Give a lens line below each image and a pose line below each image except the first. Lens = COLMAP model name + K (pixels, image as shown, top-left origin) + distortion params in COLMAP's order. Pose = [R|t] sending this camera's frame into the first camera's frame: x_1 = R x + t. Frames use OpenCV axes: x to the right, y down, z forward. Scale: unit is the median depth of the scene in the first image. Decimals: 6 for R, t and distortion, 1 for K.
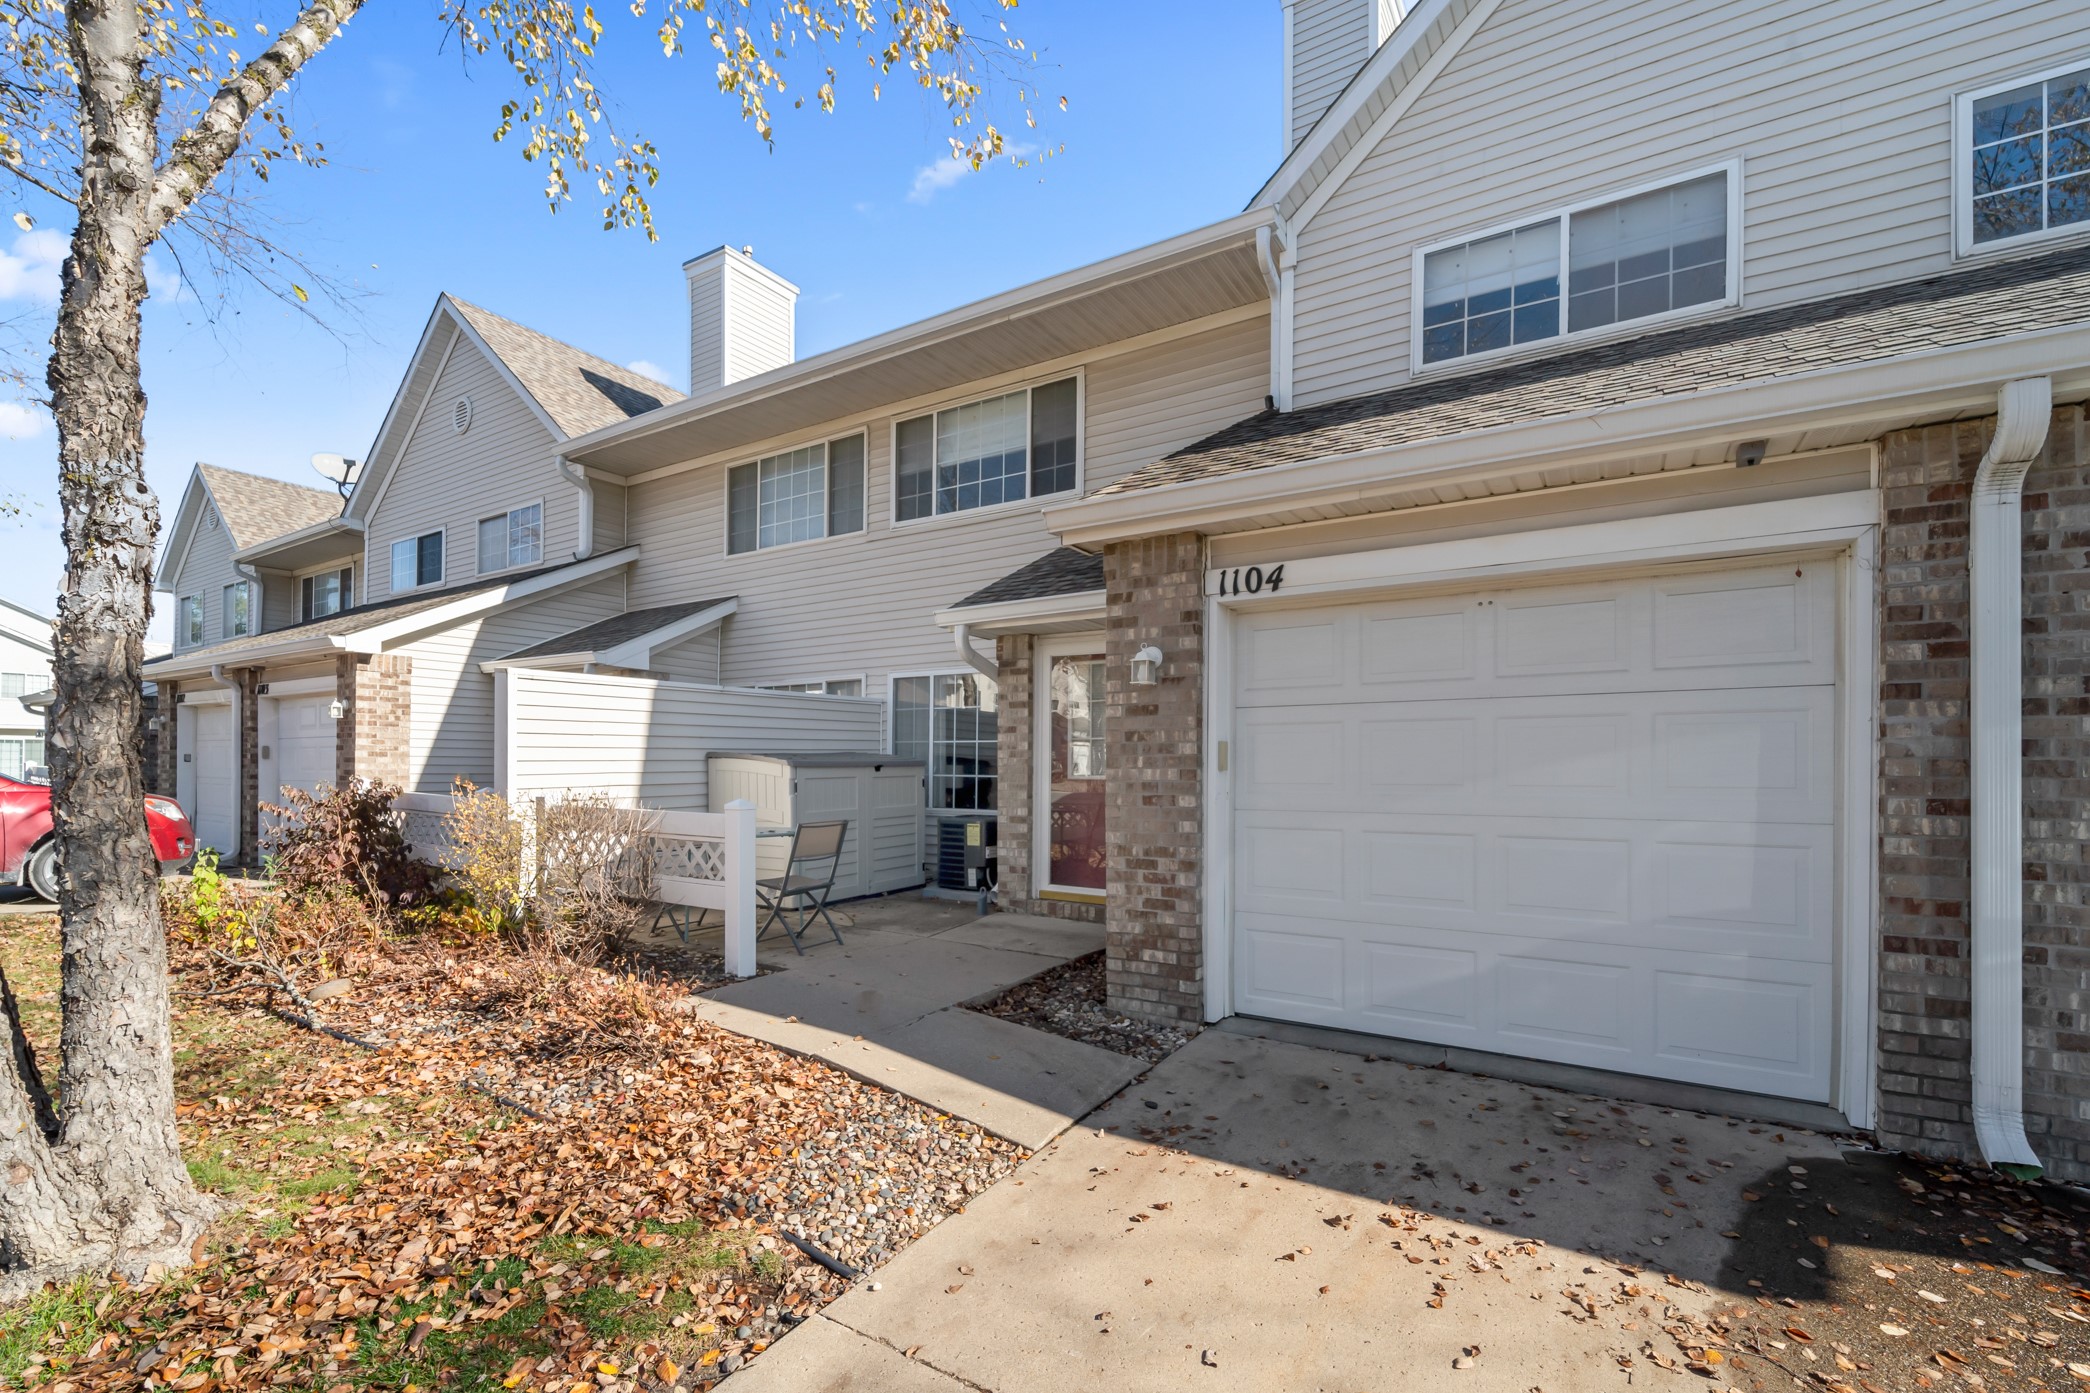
lens RADIAL K [[879.8, 0, 1028.5], [0, 879.8, 657.6], [0, 0, 1]] dist [0.000470, -0.000966]
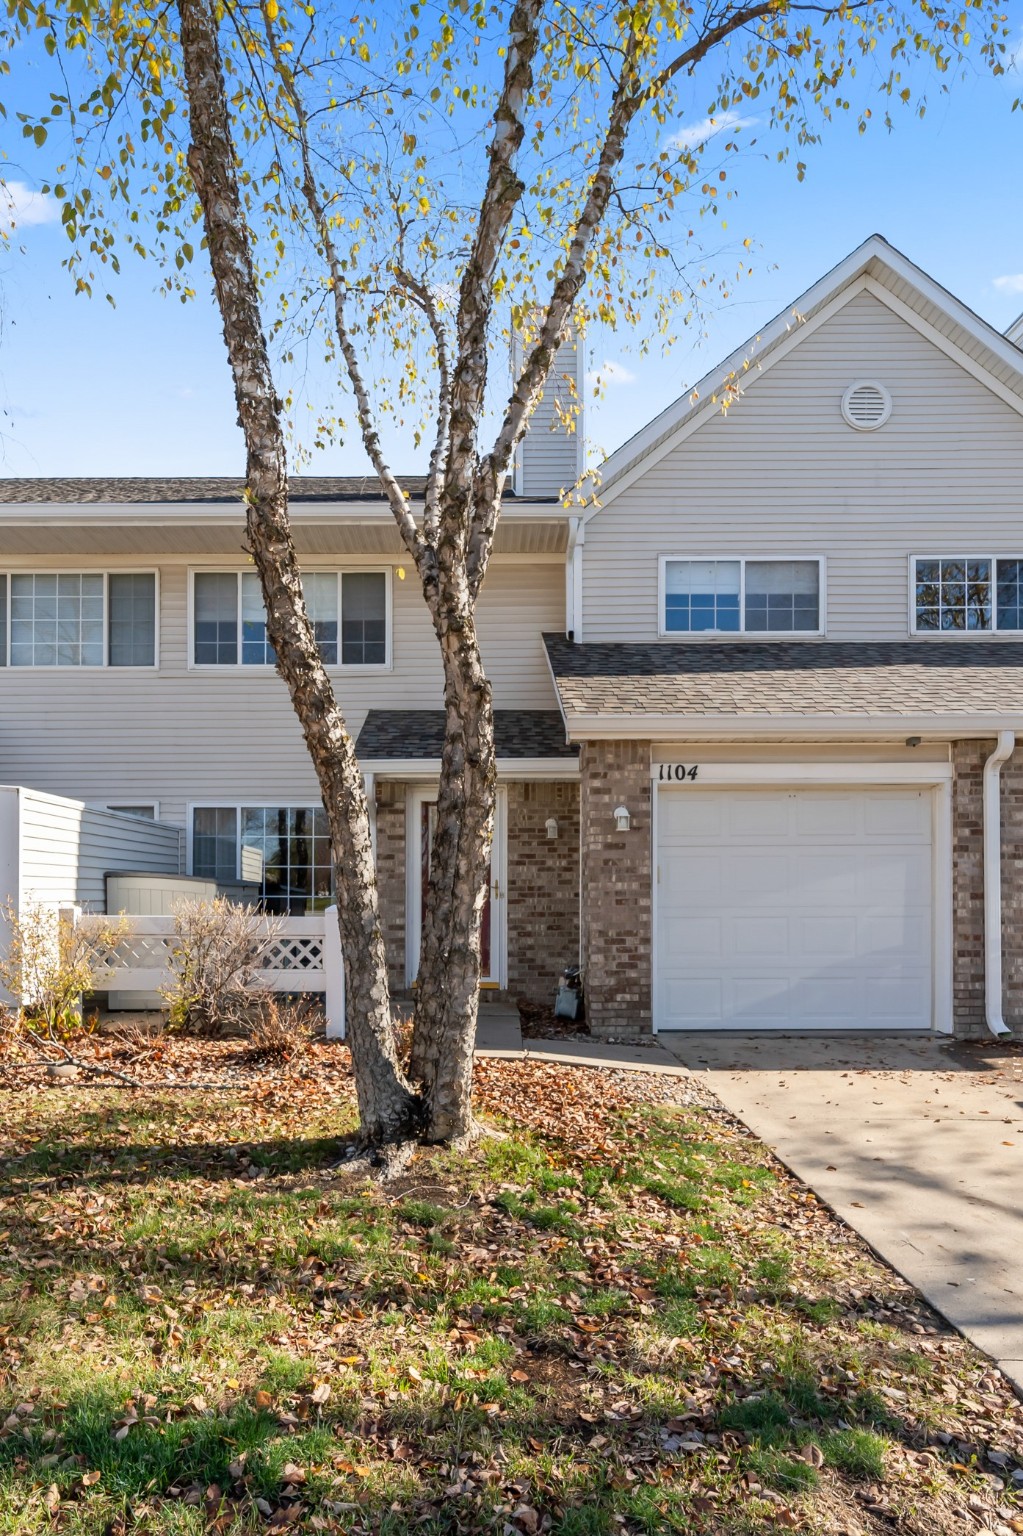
lens RADIAL K [[894.5, 0, 467.5], [0, 894.5, 748.5], [0, 0, 1]] dist [0.004400, 0.000956]
pose [[0.856041, 0.083896, 0.510054, -0.611147], [-0.059723, 0.996185, -0.063621, 0.000989], [-0.513446, 0.024000, 0.857786, -0.177337]]
